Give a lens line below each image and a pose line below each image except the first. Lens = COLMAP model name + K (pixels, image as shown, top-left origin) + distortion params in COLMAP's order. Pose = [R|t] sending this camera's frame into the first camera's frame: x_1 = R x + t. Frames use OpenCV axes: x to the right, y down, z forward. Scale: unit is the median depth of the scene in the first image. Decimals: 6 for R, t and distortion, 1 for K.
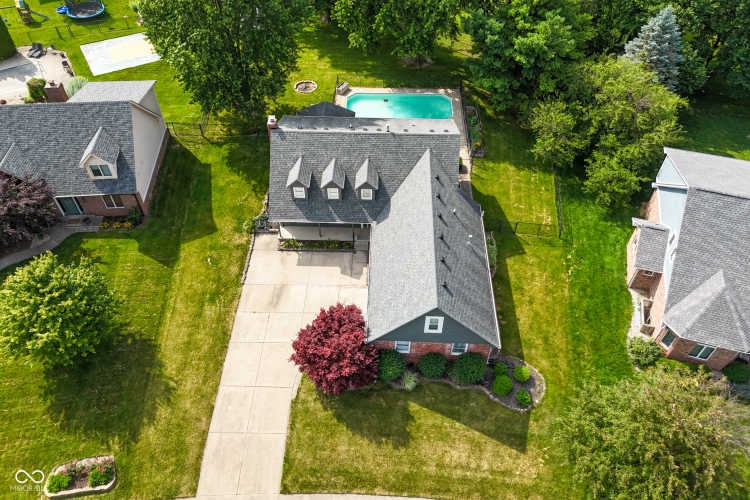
lens RADIAL K [[538.8, 0, 376.7], [0, 538.8, 234.5], [0, 0, 1]] dist [0.047256, -0.041336]
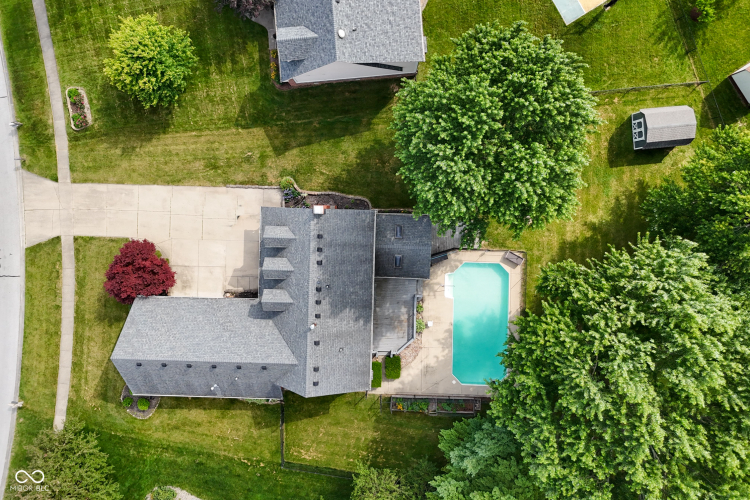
lens RADIAL K [[531.4, 0, 370.5], [0, 531.4, 223.0], [0, 0, 1]] dist [0.047736, -0.043978]
pose [[0.004582, 0.999777, 0.020606, -0.190059], [-0.724916, -0.010873, 0.688751, -0.953203], [0.688822, -0.018094, 0.724705, 0.361027]]
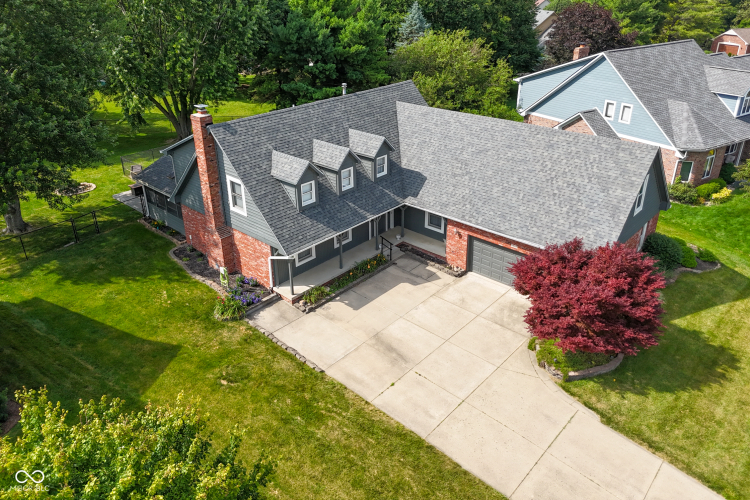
lens RADIAL K [[538.8, 0, 376.7], [0, 538.8, 234.5], [0, 0, 1]] dist [0.047256, -0.041336]
pose [[0.645579, -0.337733, 0.684955, -0.520994], [0.568776, 0.811151, -0.136121, 0.085540], [-0.509629, 0.477463, 0.715757, 0.543808]]
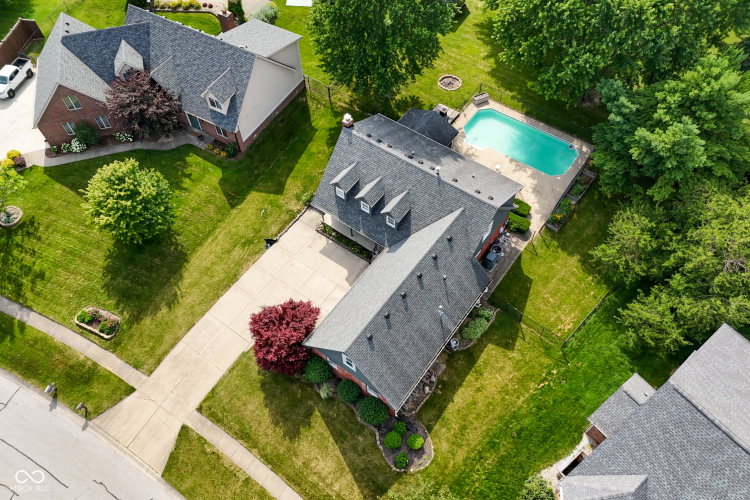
lens RADIAL K [[541.6, 0, 374.2], [0, 541.6, 277.7], [0, 0, 1]] dist [0.037375, -0.003930]
pose [[0.823697, 0.473611, -0.311794, 0.331680], [-0.403958, 0.876012, 0.263478, -0.240904], [0.397921, -0.091074, 0.912888, 0.013098]]
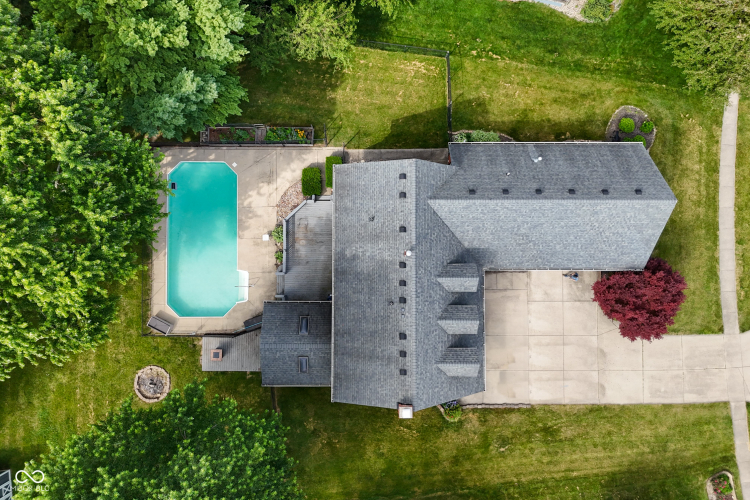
lens RADIAL K [[538.8, 0, 376.7], [0, 538.8, 234.5], [0, 0, 1]] dist [0.047256, -0.041336]
pose [[-0.030308, -0.998890, 0.036050, 0.021057], [0.733563, 0.002269, 0.679618, -0.740715], [-0.678945, 0.047043, 0.732680, 0.478267]]
